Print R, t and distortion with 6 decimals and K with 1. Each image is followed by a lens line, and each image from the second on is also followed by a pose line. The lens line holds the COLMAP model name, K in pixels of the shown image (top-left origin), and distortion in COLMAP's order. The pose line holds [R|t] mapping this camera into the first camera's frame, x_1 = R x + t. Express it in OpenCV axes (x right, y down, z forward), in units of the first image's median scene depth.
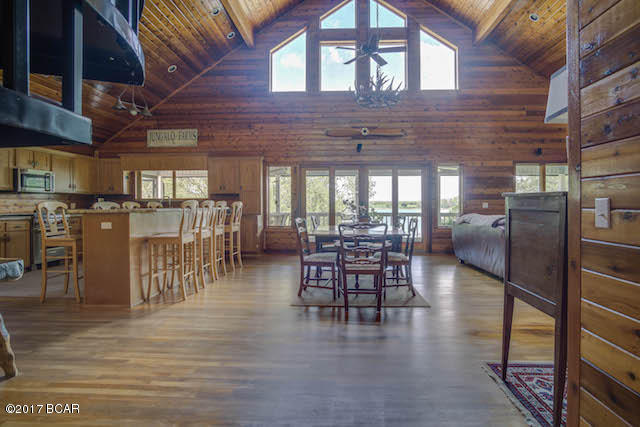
lens RADIAL K [[346.2, 0, 319.2], [0, 346.2, 209.3], [0, 0, 1]] dist [-0.012269, 0.000430]
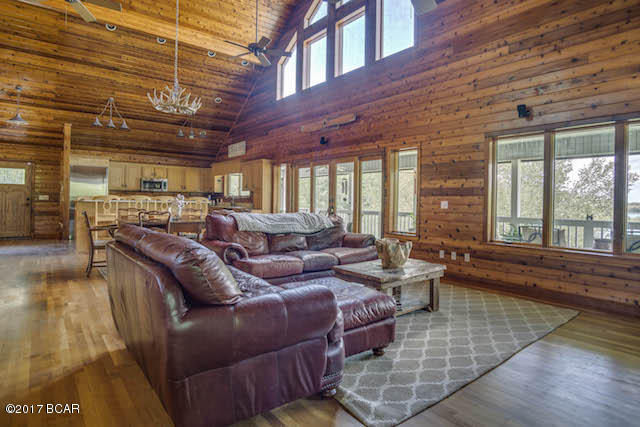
lens RADIAL K [[346.2, 0, 295.1], [0, 346.2, 202.3], [0, 0, 1]] dist [-0.012269, 0.000430]
pose [[0.651621, 0.013970, -0.758416, 0.771395], [-0.028026, 0.999591, -0.005667, -0.003801], [0.758027, 0.024949, 0.651746, 0.326963]]
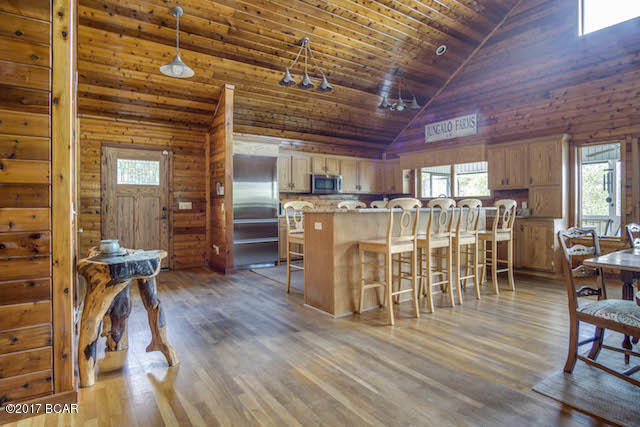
lens RADIAL K [[346.2, 0, 320.7], [0, 346.2, 205.6], [0, 0, 1]] dist [-0.012269, 0.000430]
pose [[0.628341, 0.002948, -0.777933, 0.063580], [-0.008483, 0.999959, -0.003063, -0.003485], [0.777892, 0.008524, 0.628340, 0.193375]]
